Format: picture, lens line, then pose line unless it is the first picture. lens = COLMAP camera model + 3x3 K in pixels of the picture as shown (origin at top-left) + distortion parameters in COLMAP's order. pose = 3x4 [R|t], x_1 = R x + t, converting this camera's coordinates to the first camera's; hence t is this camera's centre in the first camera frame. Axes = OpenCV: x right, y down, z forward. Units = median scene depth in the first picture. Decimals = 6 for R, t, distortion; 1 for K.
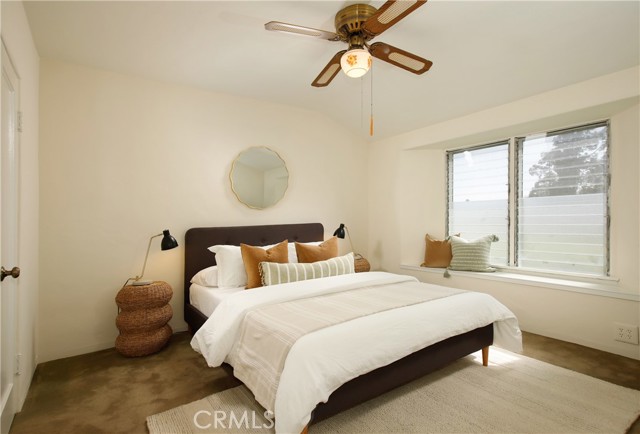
lens RADIAL K [[340.0, 0, 320.0], [0, 340.0, 217.0], [0, 0, 1]] dist [-0.000023, 0.000016]
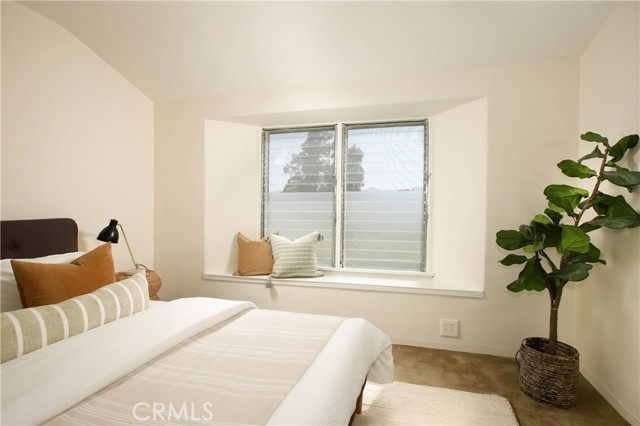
lens RADIAL K [[332.4, 0, 321.1], [0, 332.4, 223.8], [0, 0, 1]] dist [-0.022725, 0.001226]
pose [[0.770263, -0.010479, 0.637641, -0.025107], [-0.021593, 0.998863, 0.042500, -0.006287], [-0.637361, -0.046505, 0.769161, 0.313206]]
